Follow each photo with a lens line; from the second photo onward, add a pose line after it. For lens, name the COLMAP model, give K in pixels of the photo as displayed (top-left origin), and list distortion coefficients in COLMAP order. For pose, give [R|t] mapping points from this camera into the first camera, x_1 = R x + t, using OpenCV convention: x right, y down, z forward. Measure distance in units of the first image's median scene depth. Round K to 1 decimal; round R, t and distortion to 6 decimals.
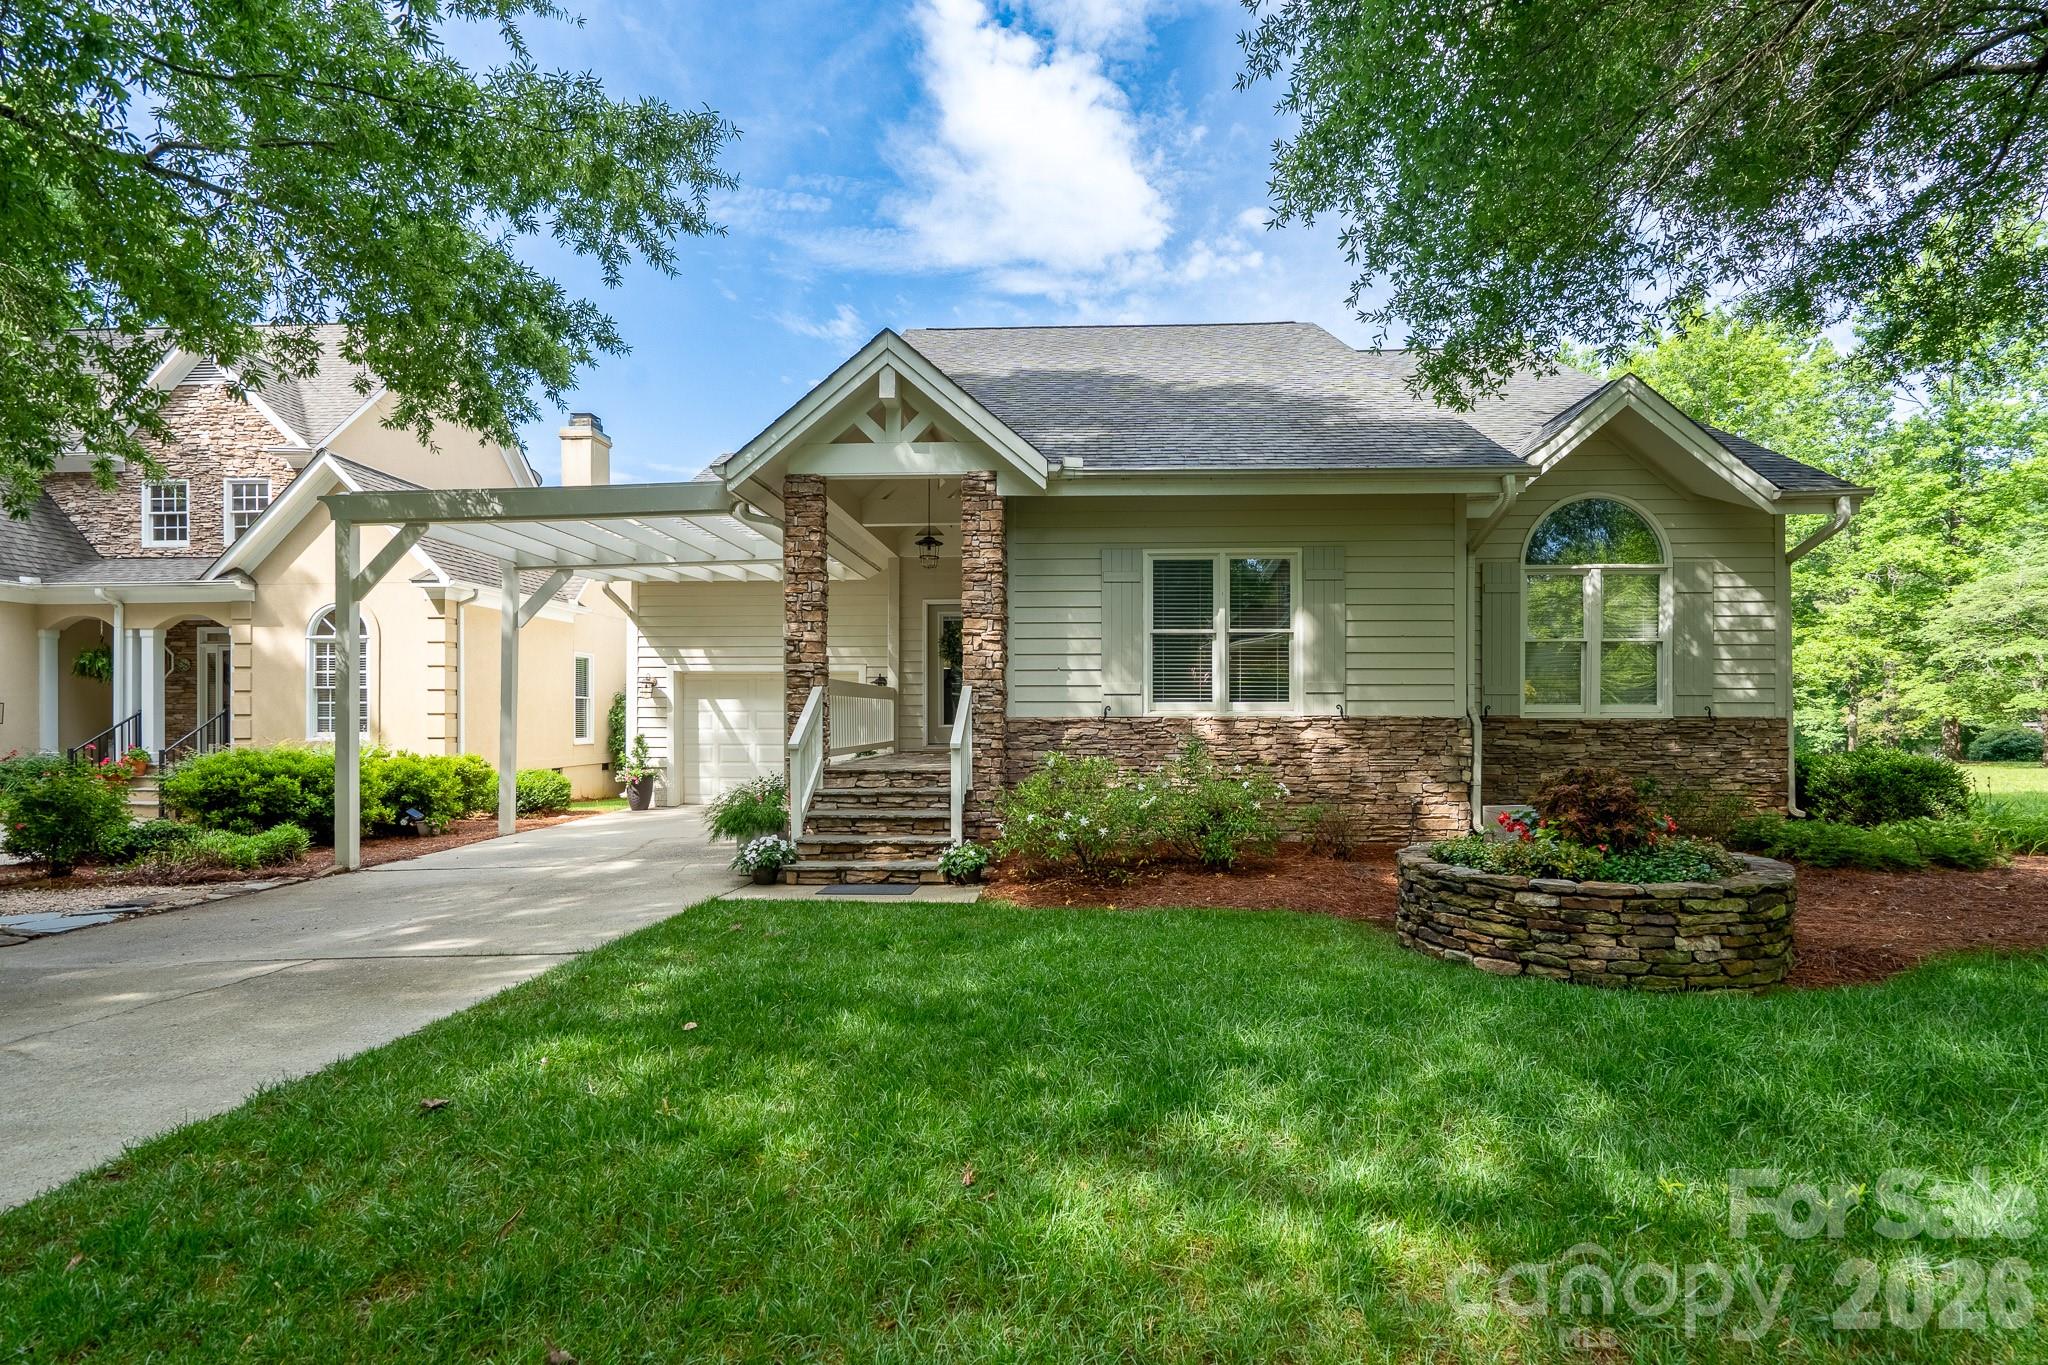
lens RADIAL K [[940.3, 0, 1033.4], [0, 940.3, 712.4], [0, 0, 1]] dist [-0.001012, 0.000708]
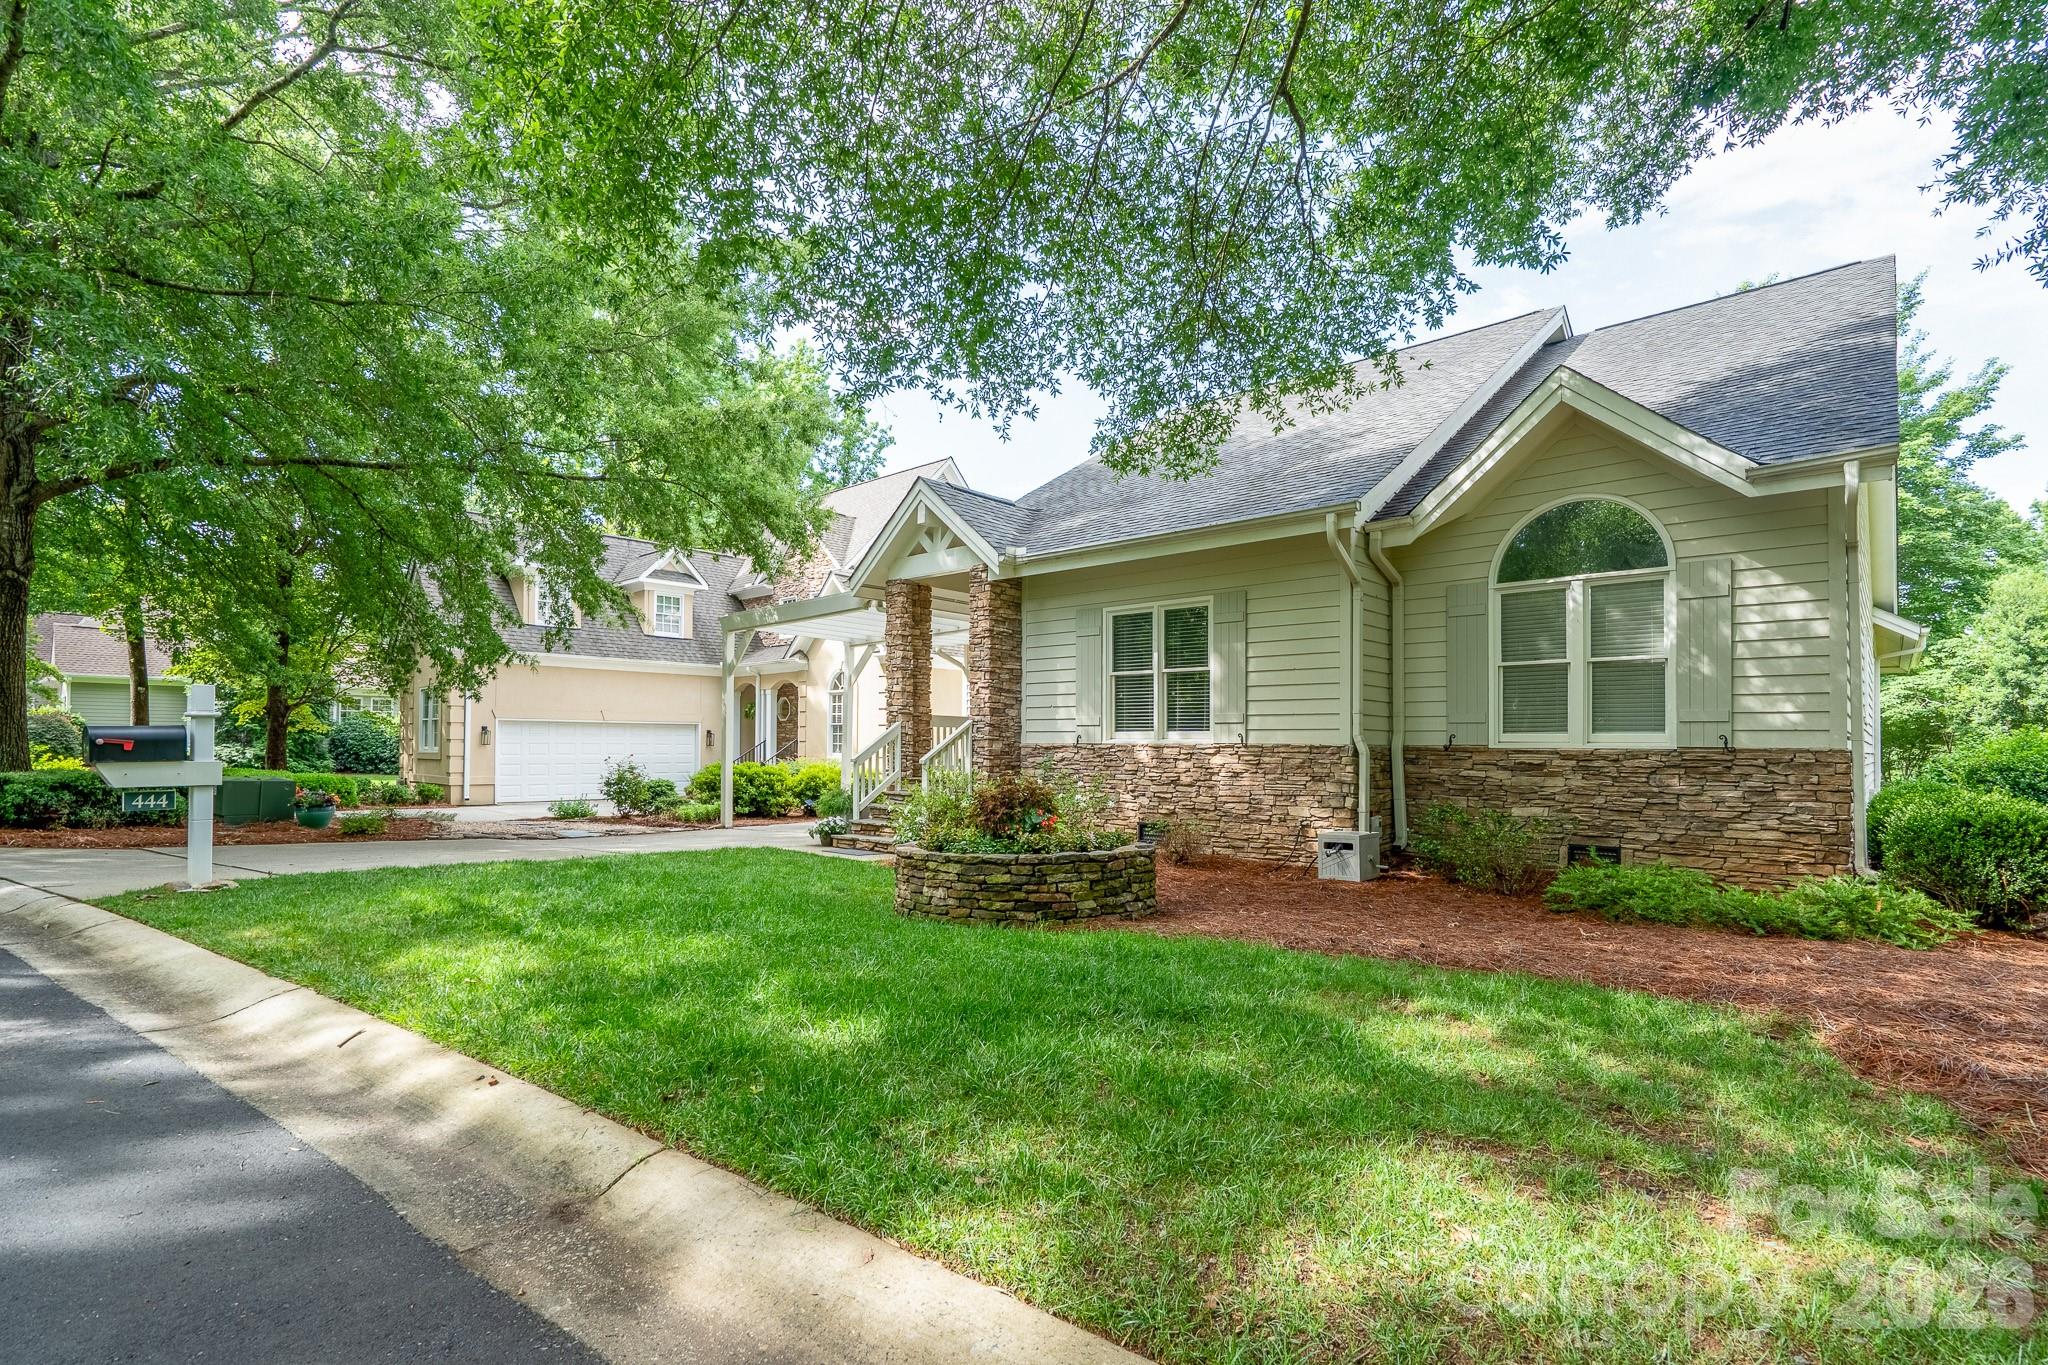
lens RADIAL K [[940.3, 0, 1018.1], [0, 940.3, 751.6], [0, 0, 1]] dist [-0.001012, 0.000708]
pose [[0.772874, 0.010922, -0.634466, 0.814331], [-0.006710, 0.999937, 0.009040, 0.004911], [0.634525, -0.002730, 0.772898, -0.027500]]
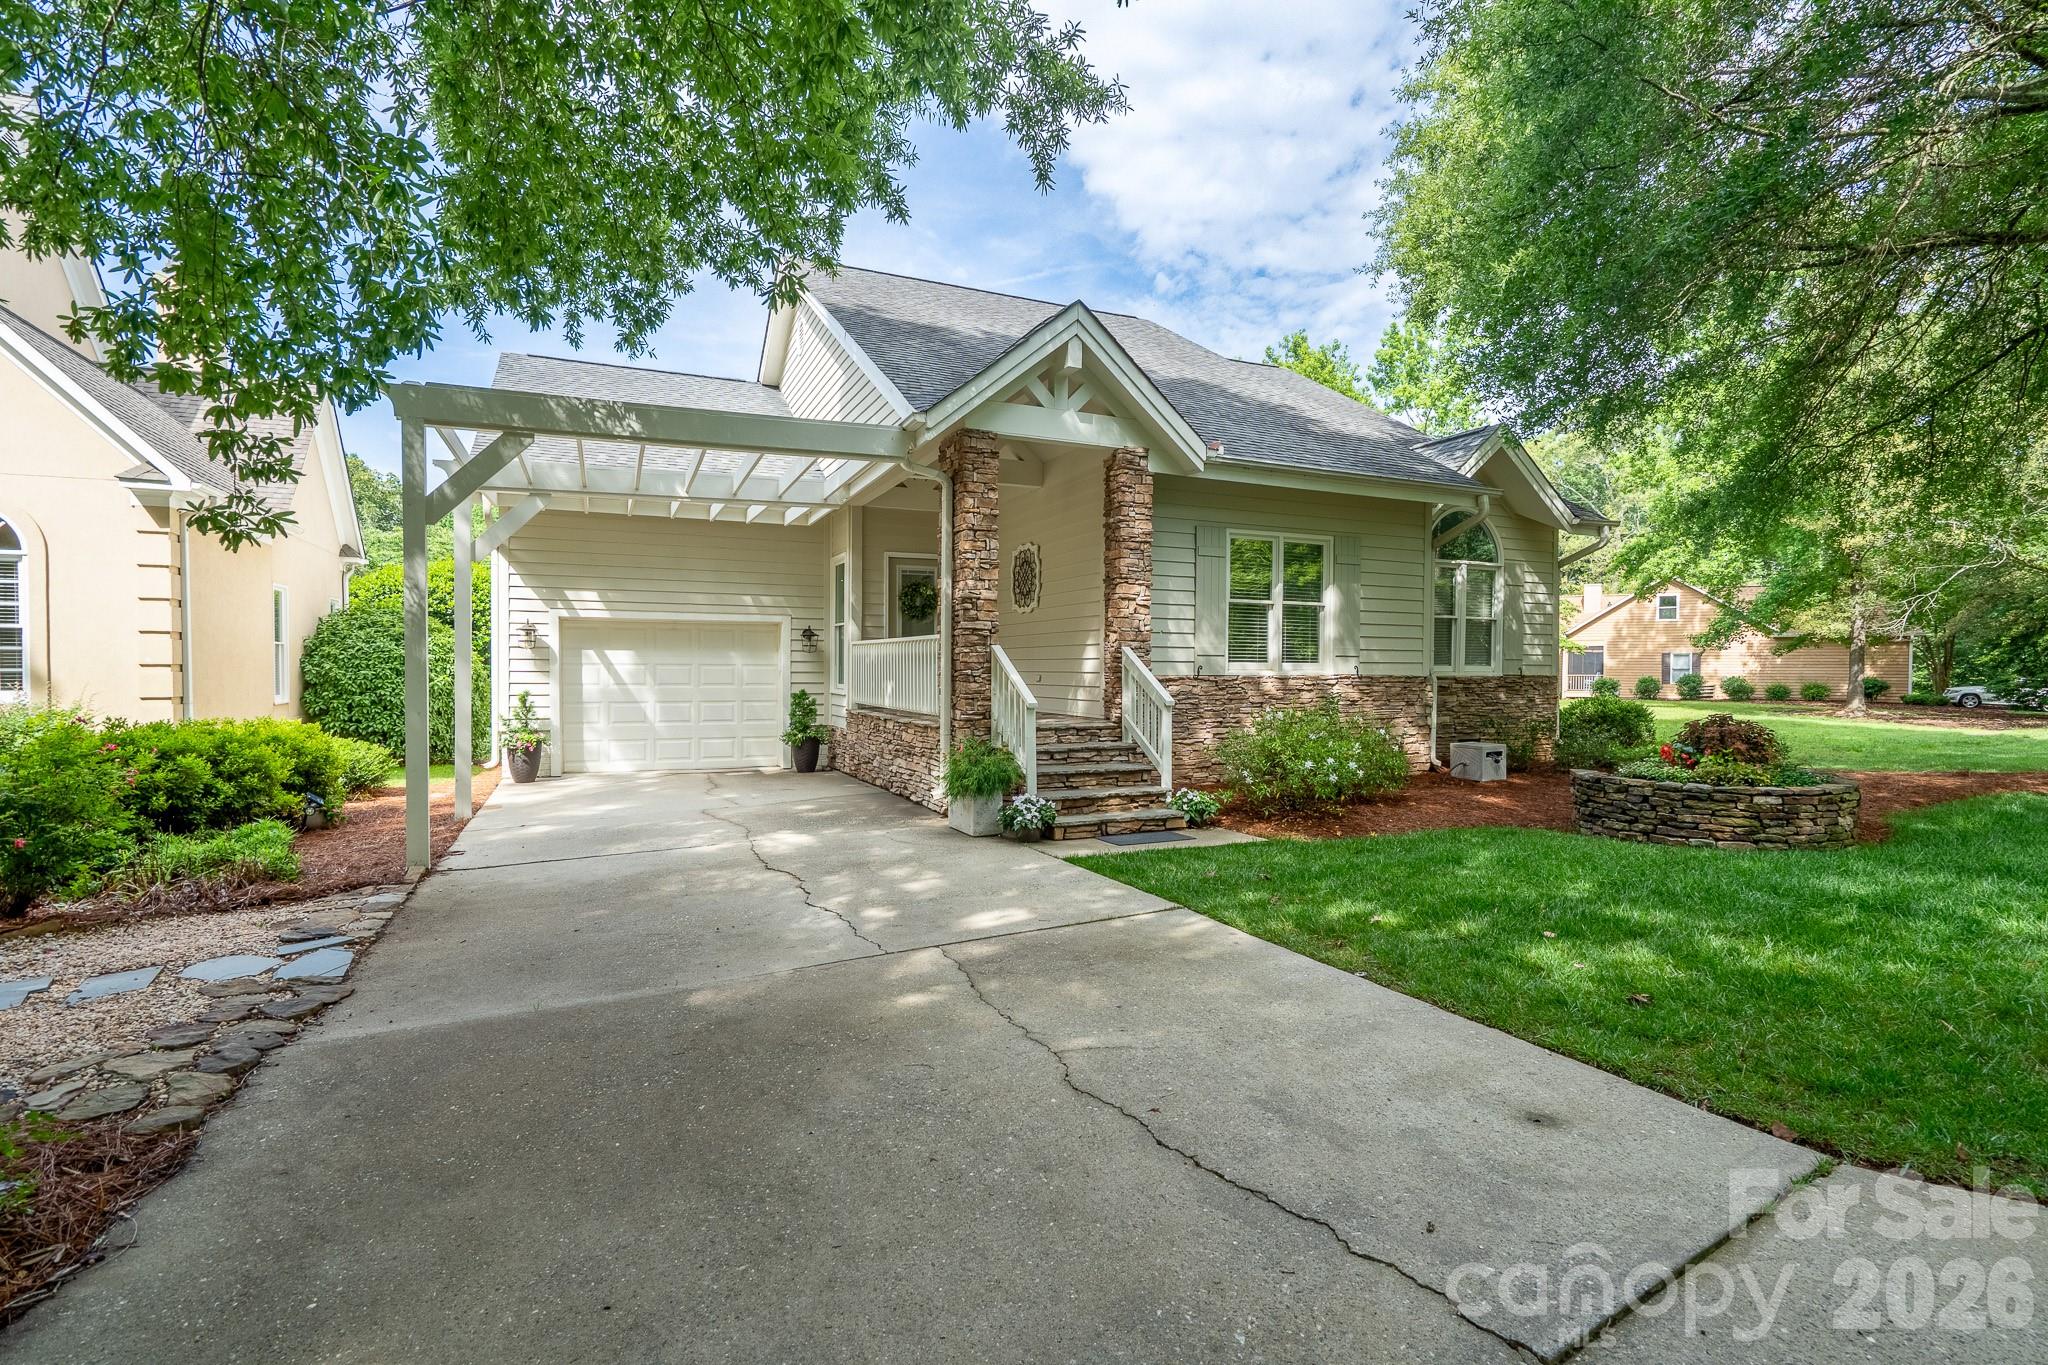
lens RADIAL K [[940.3, 0, 1030.9], [0, 940.3, 692.2], [0, 0, 1]] dist [-0.001012, 0.000708]
pose [[0.895184, -0.006864, 0.445645, -0.603224], [-0.007878, 0.999482, 0.031218, -0.008412], [-0.445628, -0.031456, 0.894665, 0.078471]]
